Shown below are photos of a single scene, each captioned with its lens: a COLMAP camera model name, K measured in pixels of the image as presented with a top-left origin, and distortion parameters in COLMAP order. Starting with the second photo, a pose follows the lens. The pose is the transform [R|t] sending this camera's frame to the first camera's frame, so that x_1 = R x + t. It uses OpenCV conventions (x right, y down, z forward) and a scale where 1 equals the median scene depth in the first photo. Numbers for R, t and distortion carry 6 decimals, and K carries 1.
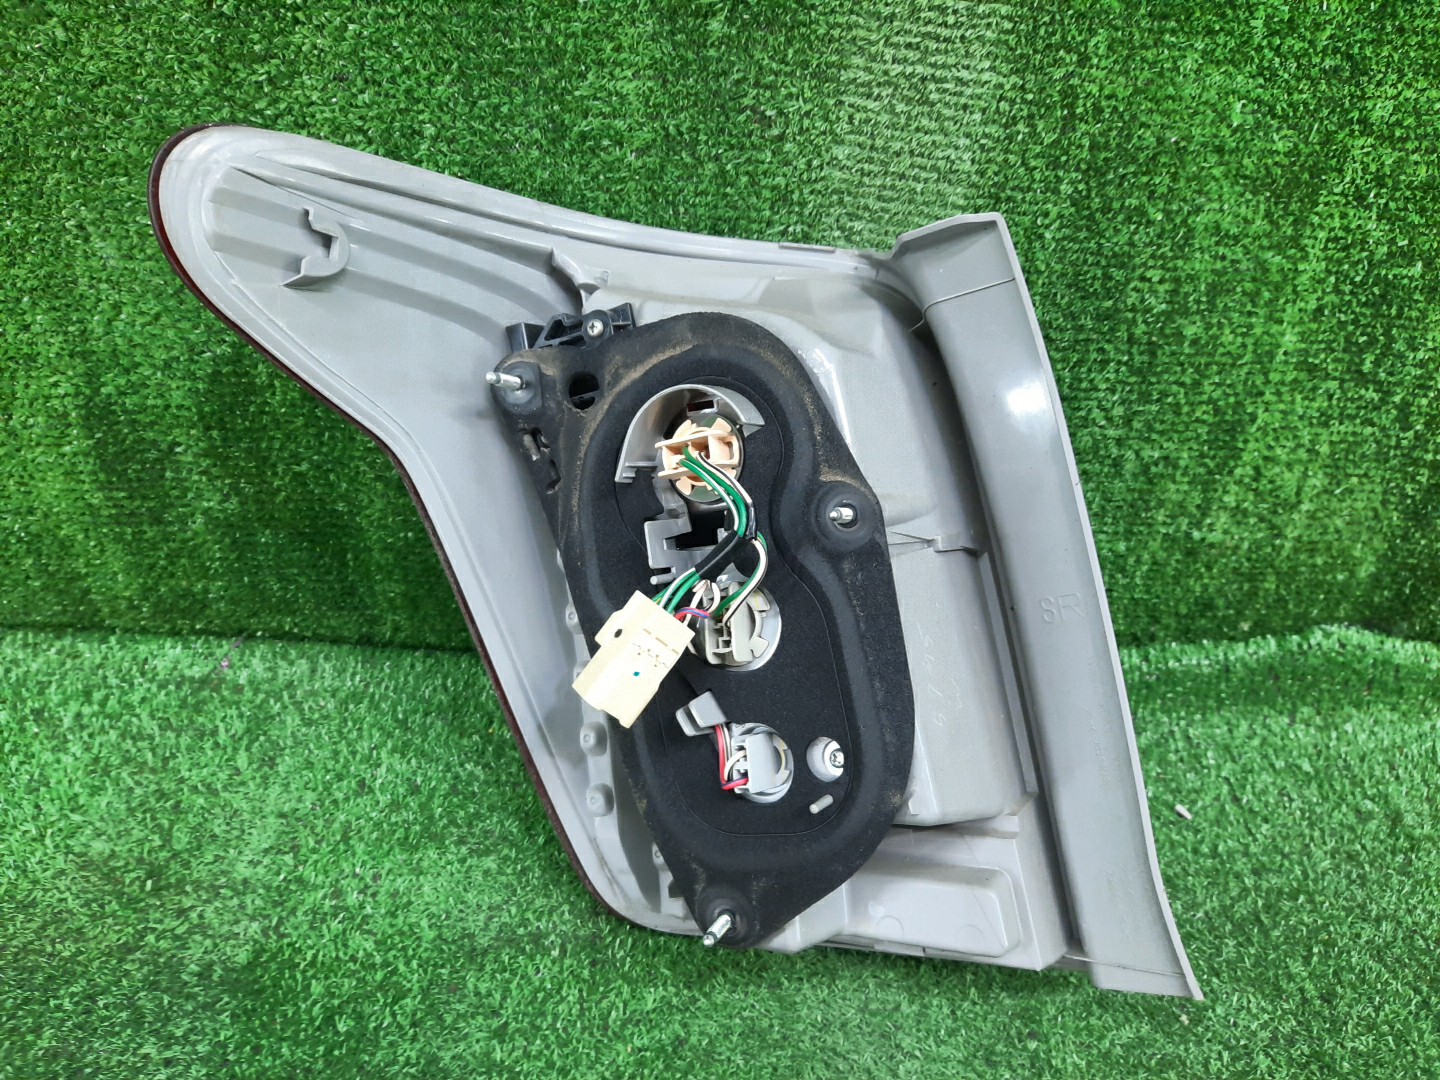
lens RADIAL K [[1053.8, 0, 719.7], [0, 1053.8, 543.0], [0, 0, 1]] dist [-0.011738, 0.001111]
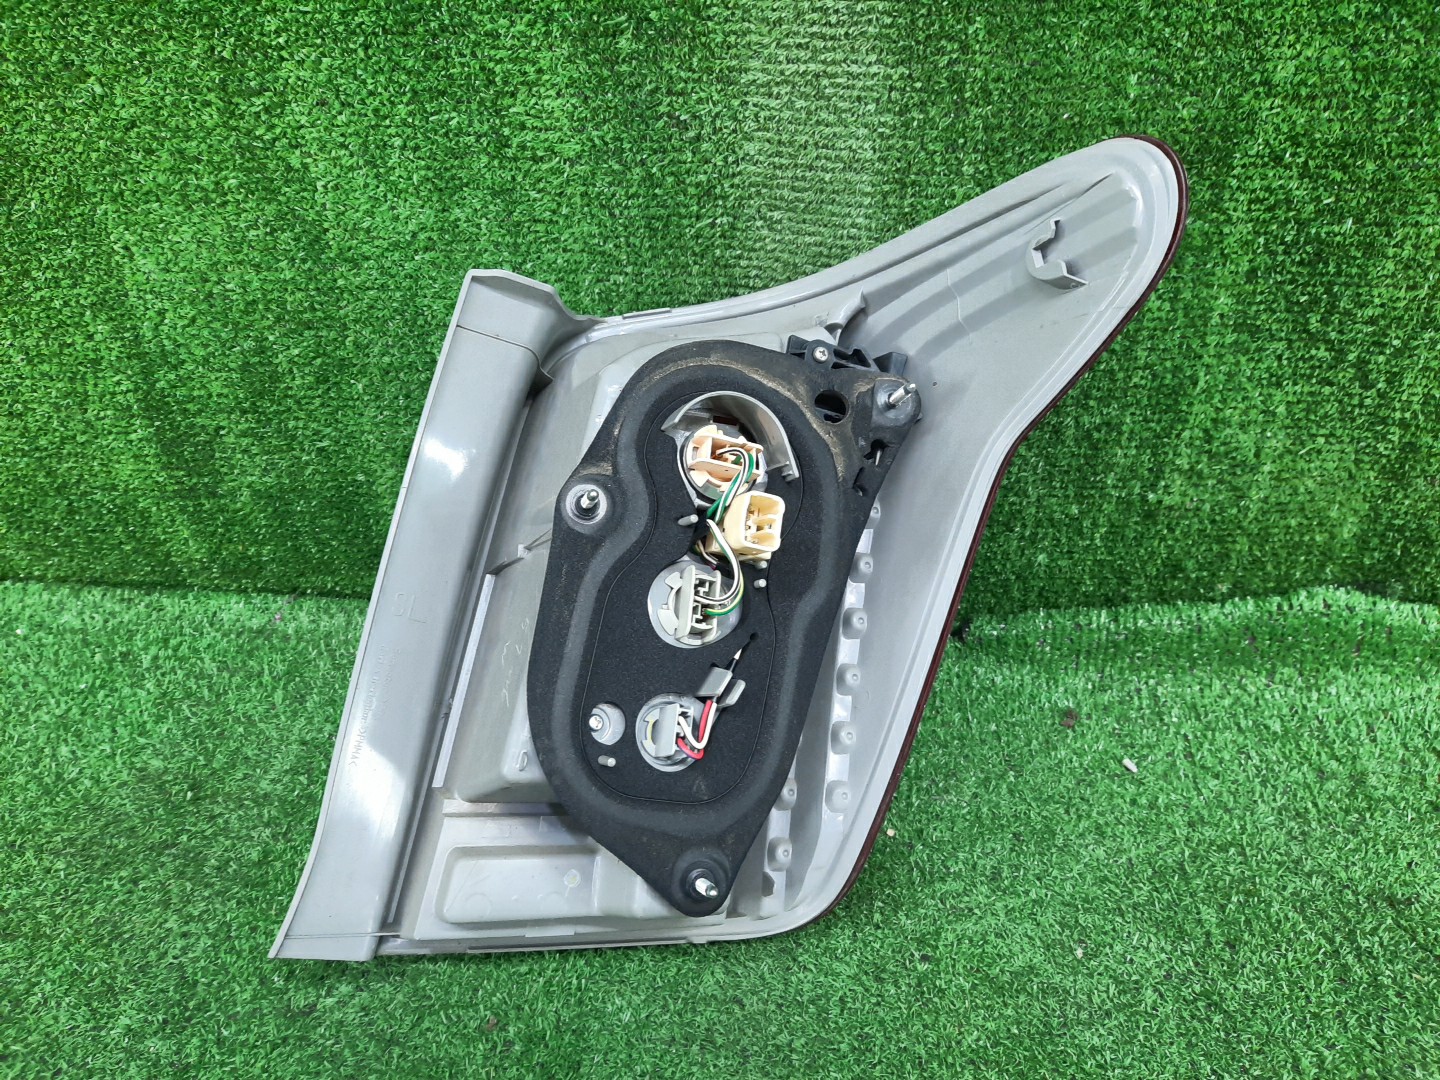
lens RADIAL K [[1042.9, 0, 723.9], [0, 1042.9, 542.0], [0, 0, 1]] dist [0.003049, -0.010262]
pose [[0.988149, -0.003917, -0.153449, 0.241381], [0.007719, 0.999678, 0.024192, 0.010192], [0.153305, -0.025089, 0.987860, -0.079205]]
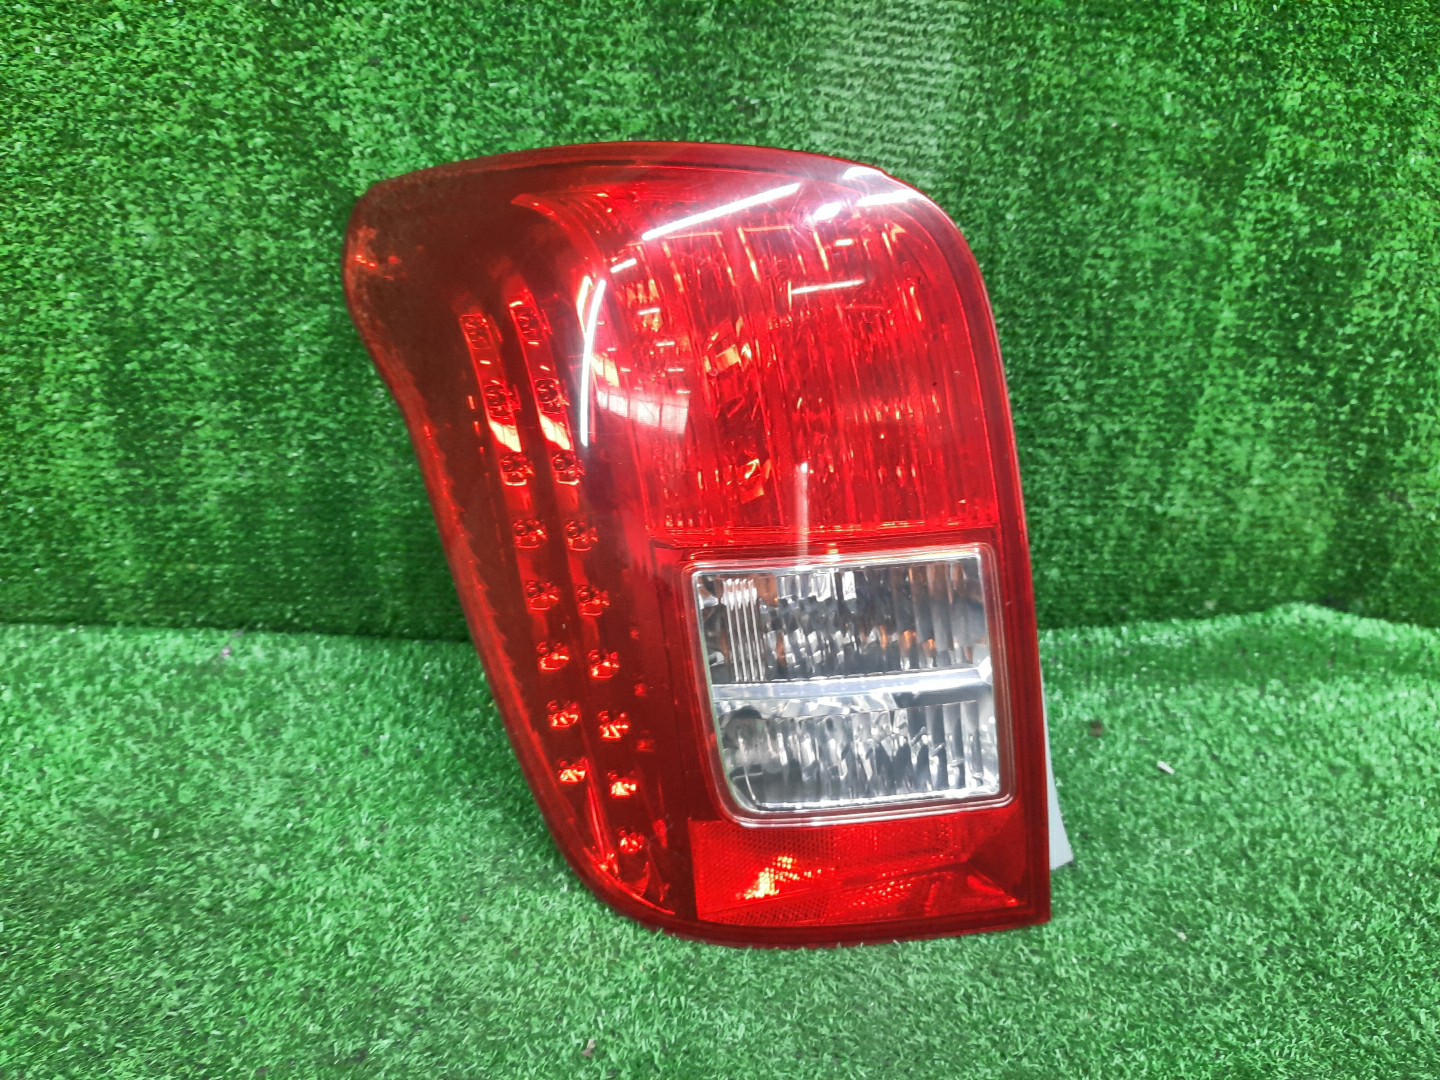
lens RADIAL K [[1053.8, 0, 719.7], [0, 1053.8, 543.0], [0, 0, 1]] dist [-0.011738, 0.001111]
pose [[0.999195, -0.017210, 0.036240, -0.036490], [0.021480, 0.992427, -0.120943, 0.178975], [-0.033884, 0.121624, 0.991998, -0.045751]]
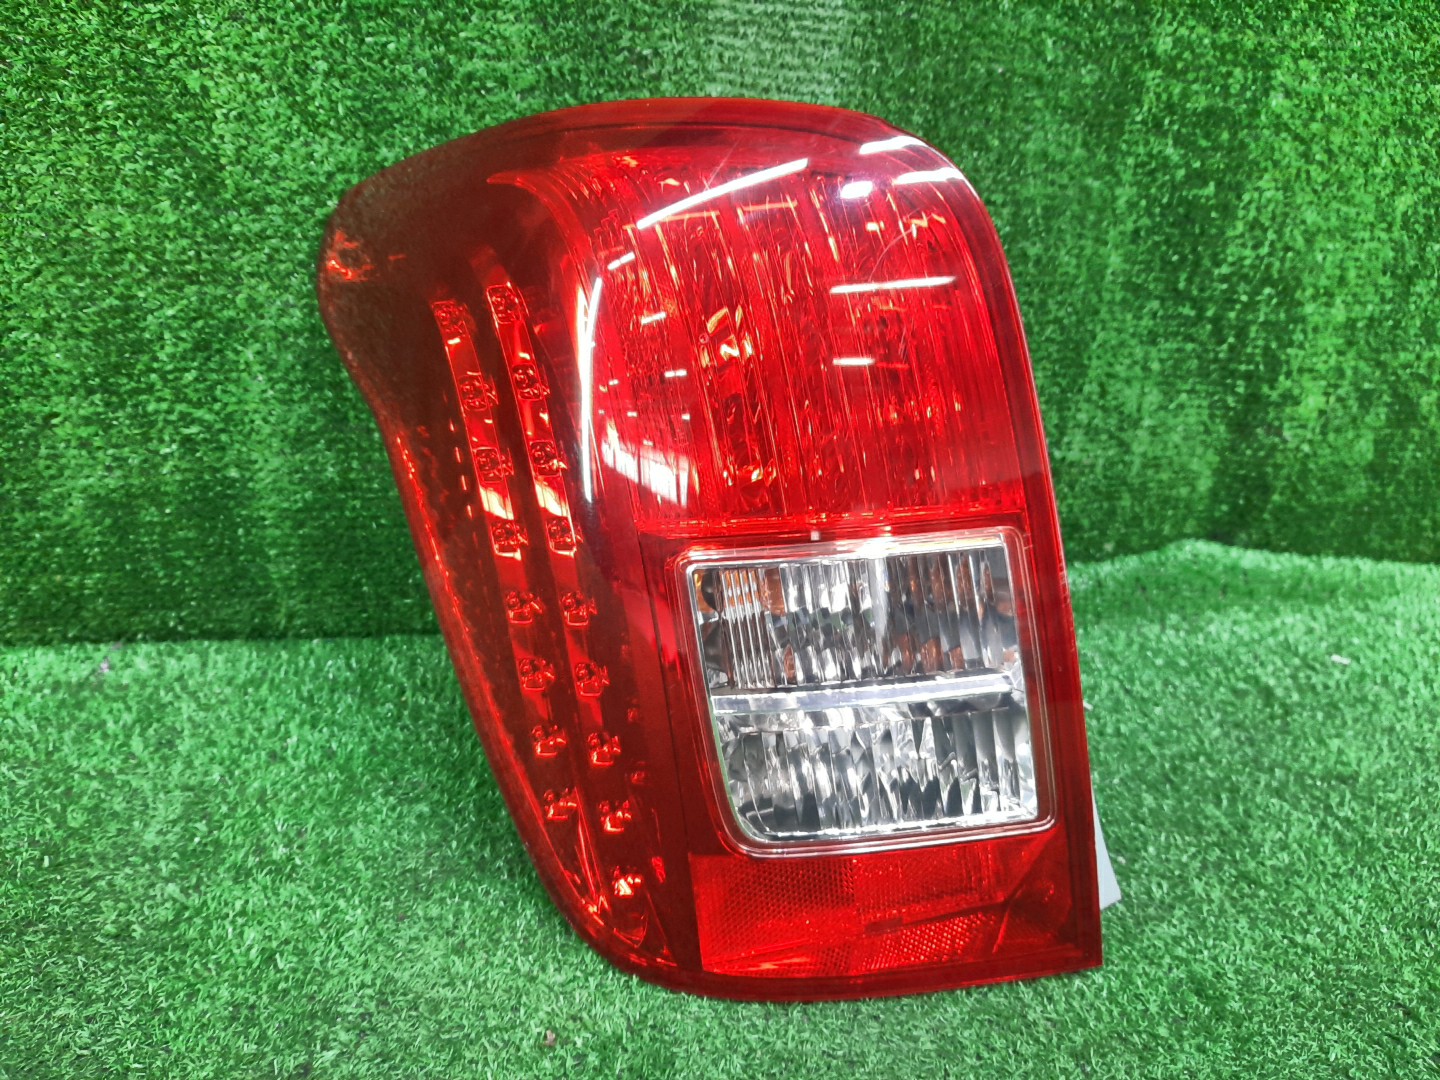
lens RADIAL K [[1052.1, 0, 714.6], [0, 1052.1, 545.0], [0, 0, 1]] dist [-0.005670, -0.014054]
pose [[0.985176, -0.084391, 0.149355, -0.081428], [0.101675, 0.988477, -0.112139, 0.209503], [-0.138171, 0.125662, 0.982404, -0.008930]]
